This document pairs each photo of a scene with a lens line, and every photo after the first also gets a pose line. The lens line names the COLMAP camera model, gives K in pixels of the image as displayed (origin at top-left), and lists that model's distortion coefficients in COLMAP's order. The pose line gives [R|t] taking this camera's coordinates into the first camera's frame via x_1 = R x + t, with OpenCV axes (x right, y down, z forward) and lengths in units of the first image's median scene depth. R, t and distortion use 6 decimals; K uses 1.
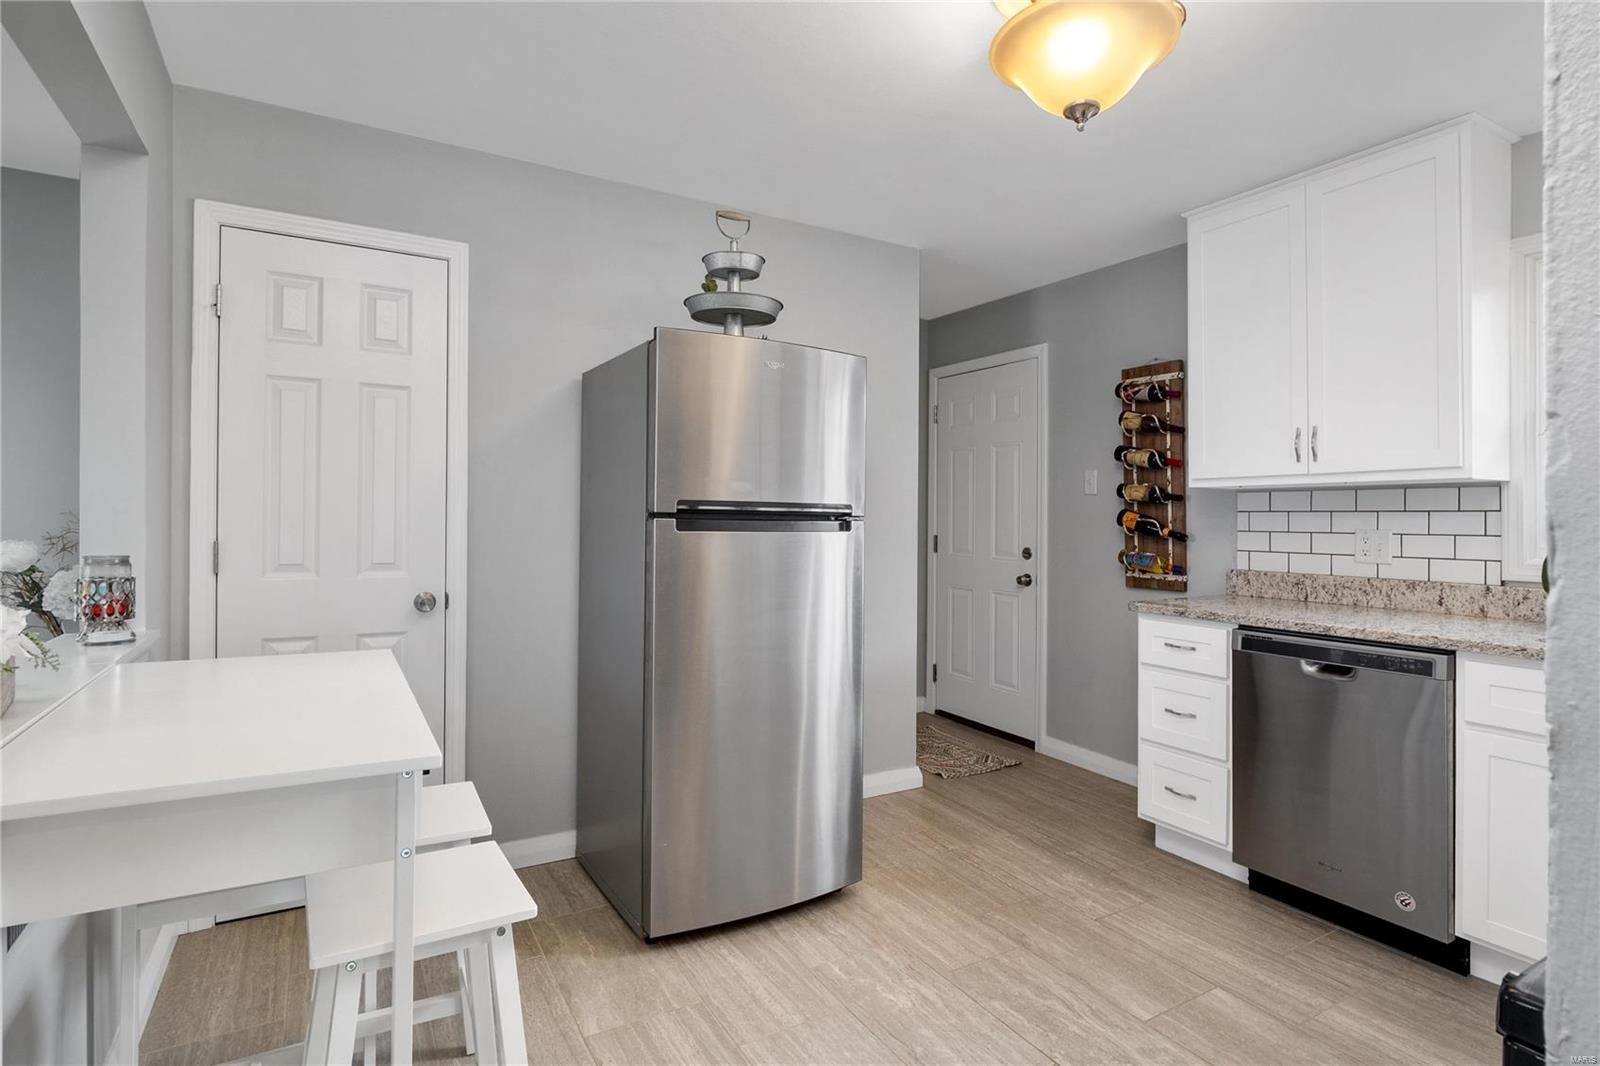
lens RADIAL K [[795.7, 0, 804.0], [0, 795.7, 521.3], [0, 0, 1]] dist [-0.001861, -0.000622]
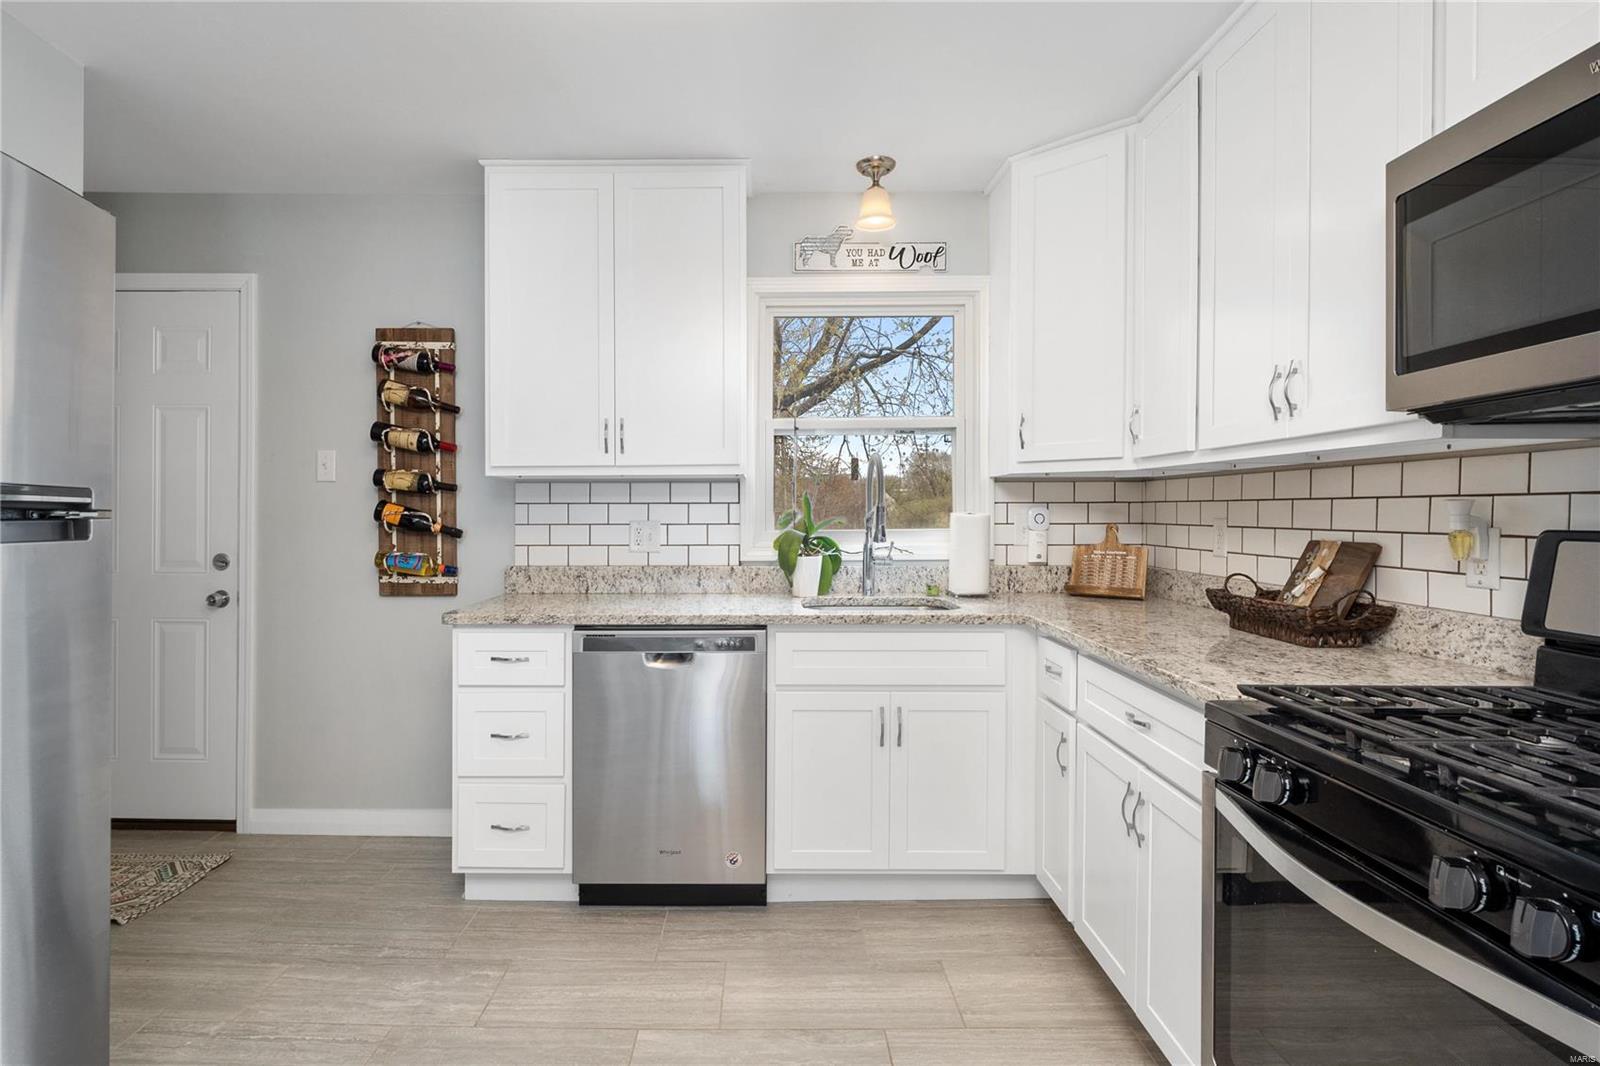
lens RADIAL K [[836.8, 0, 766.5], [0, 836.8, 513.8], [0, 0, 1]] dist [-0.002933, -0.000157]
pose [[0.525799, -0.009115, 0.850560, -0.132194], [0.010370, 0.999937, 0.004305, -0.001279], [-0.850546, 0.006557, 0.525860, 0.241977]]
